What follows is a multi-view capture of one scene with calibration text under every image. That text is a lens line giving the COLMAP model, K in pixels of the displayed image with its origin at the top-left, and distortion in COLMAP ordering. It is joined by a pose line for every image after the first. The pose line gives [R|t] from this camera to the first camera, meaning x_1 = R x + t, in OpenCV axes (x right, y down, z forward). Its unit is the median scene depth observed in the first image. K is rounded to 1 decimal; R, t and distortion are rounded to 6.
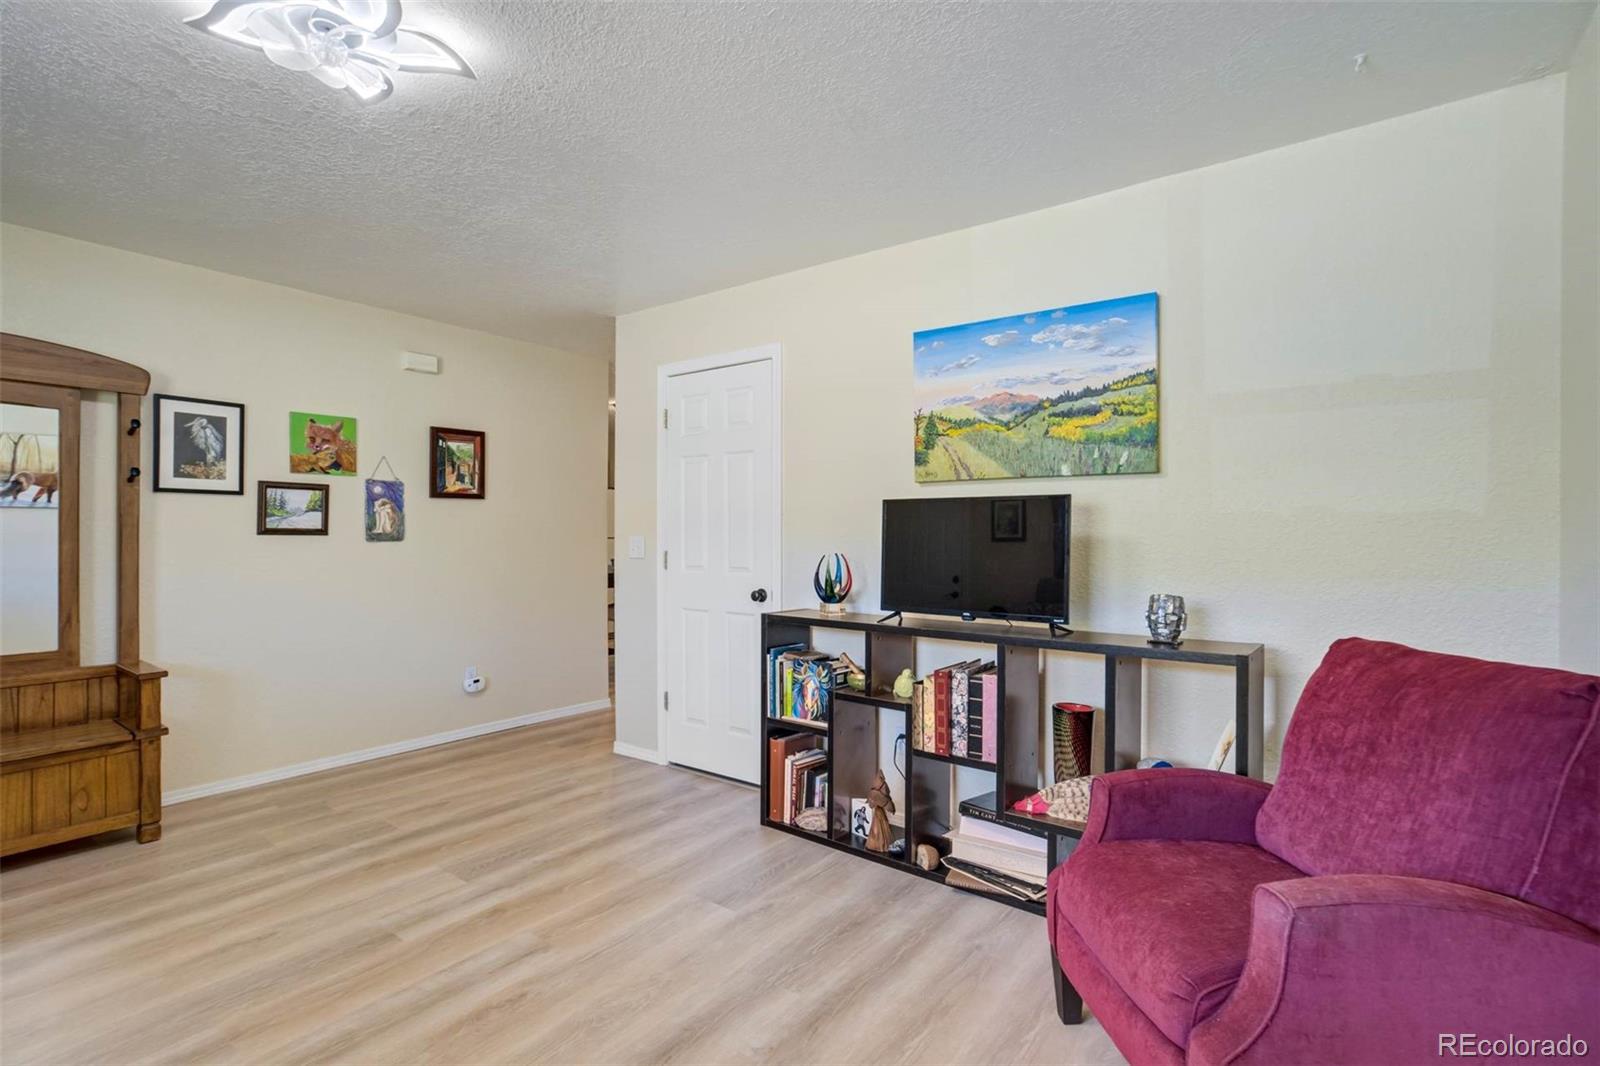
lens RADIAL K [[745.8, 0, 801.3], [0, 745.8, 533.3], [0, 0, 1]] dist [-0.036136, 0.017745]
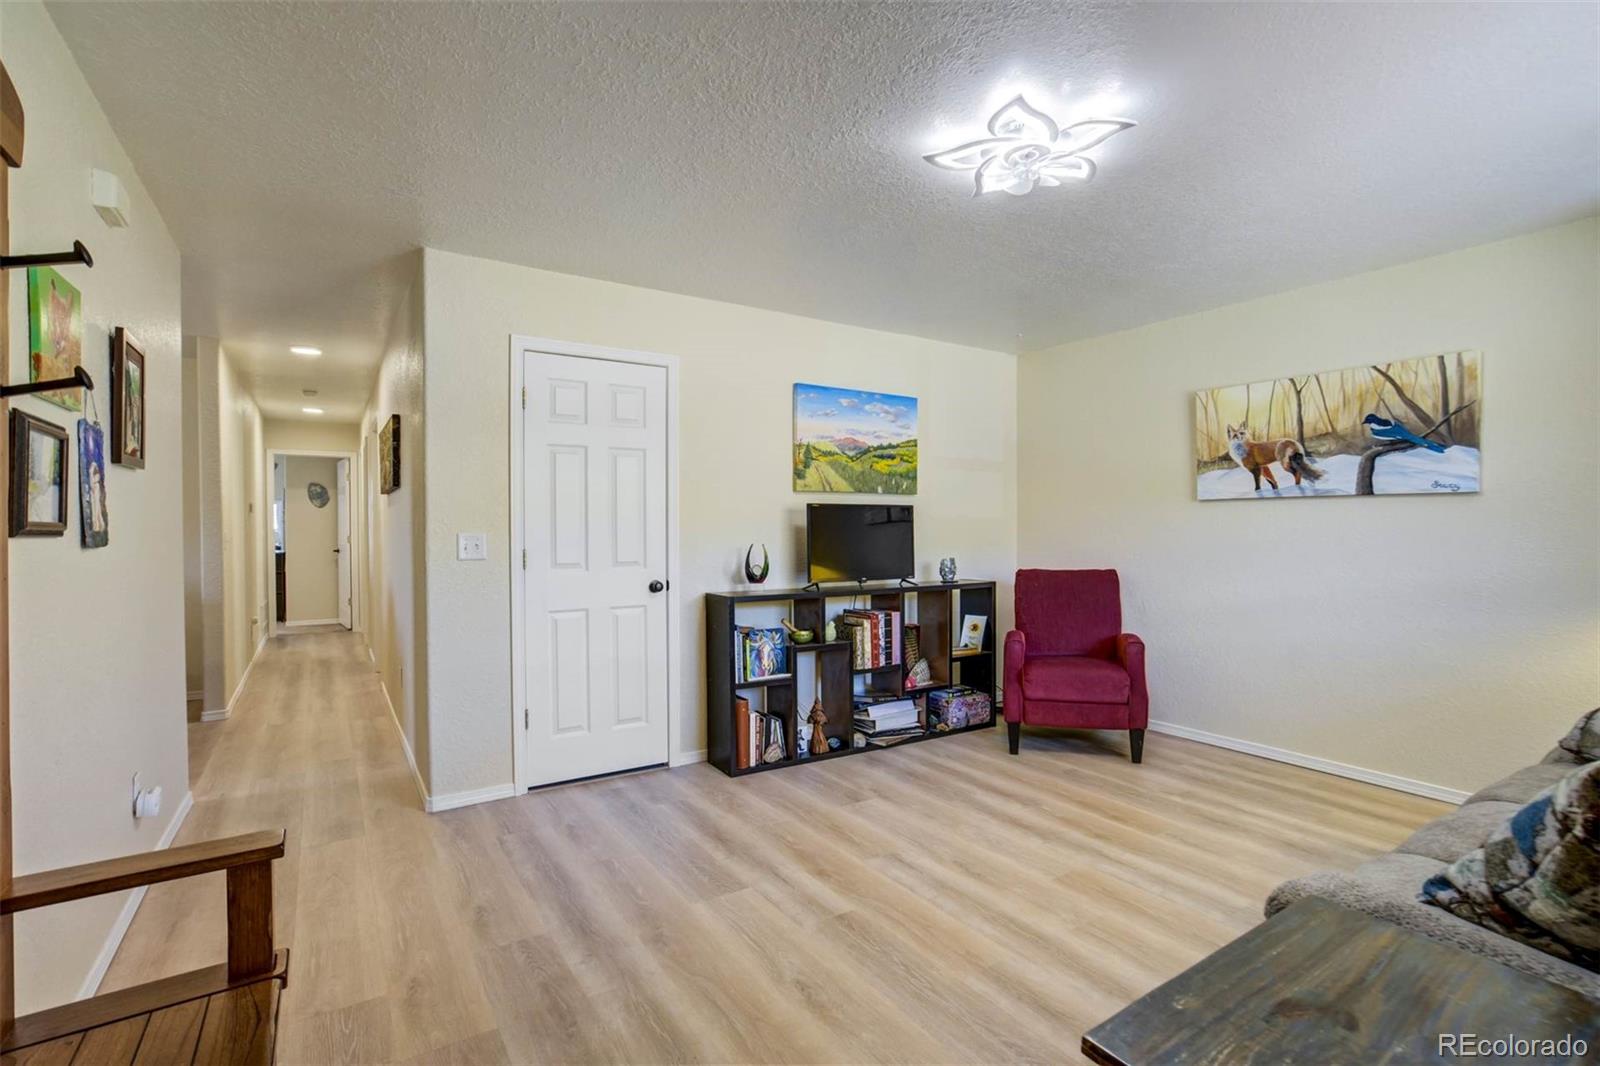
lens RADIAL K [[745.8, 0, 802.1], [0, 745.8, 532.3], [0, 0, 1]] dist [-0.036136, 0.017745]
pose [[0.349205, -0.011289, 0.936978, -1.137301], [0.002681, 0.999935, 0.011048, -0.006497], [-0.937042, -0.001346, 0.349213, 0.500555]]
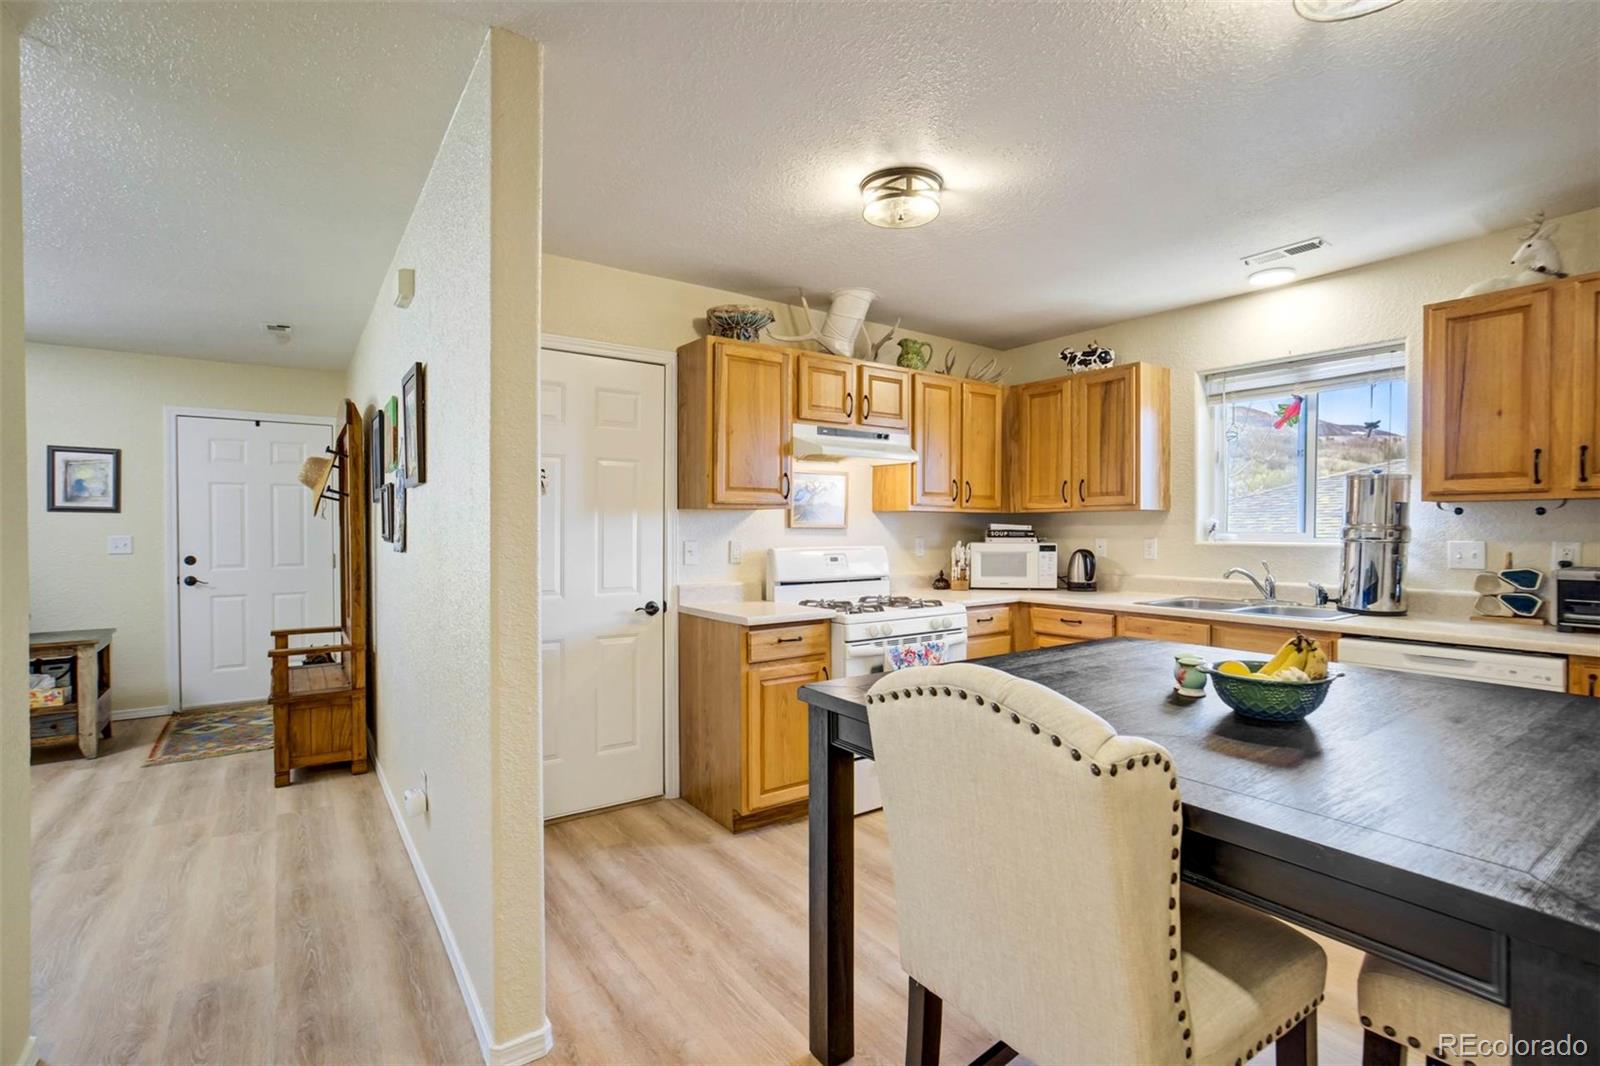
lens RADIAL K [[745.8, 0, 796.7], [0, 745.8, 533.8], [0, 0, 1]] dist [-0.036136, 0.017745]
pose [[-0.312545, 0.009377, -0.949857, 0.015504], [0.002819, 0.999956, 0.008944, -0.016842], [0.949899, 0.000118, -0.312557, 2.117589]]
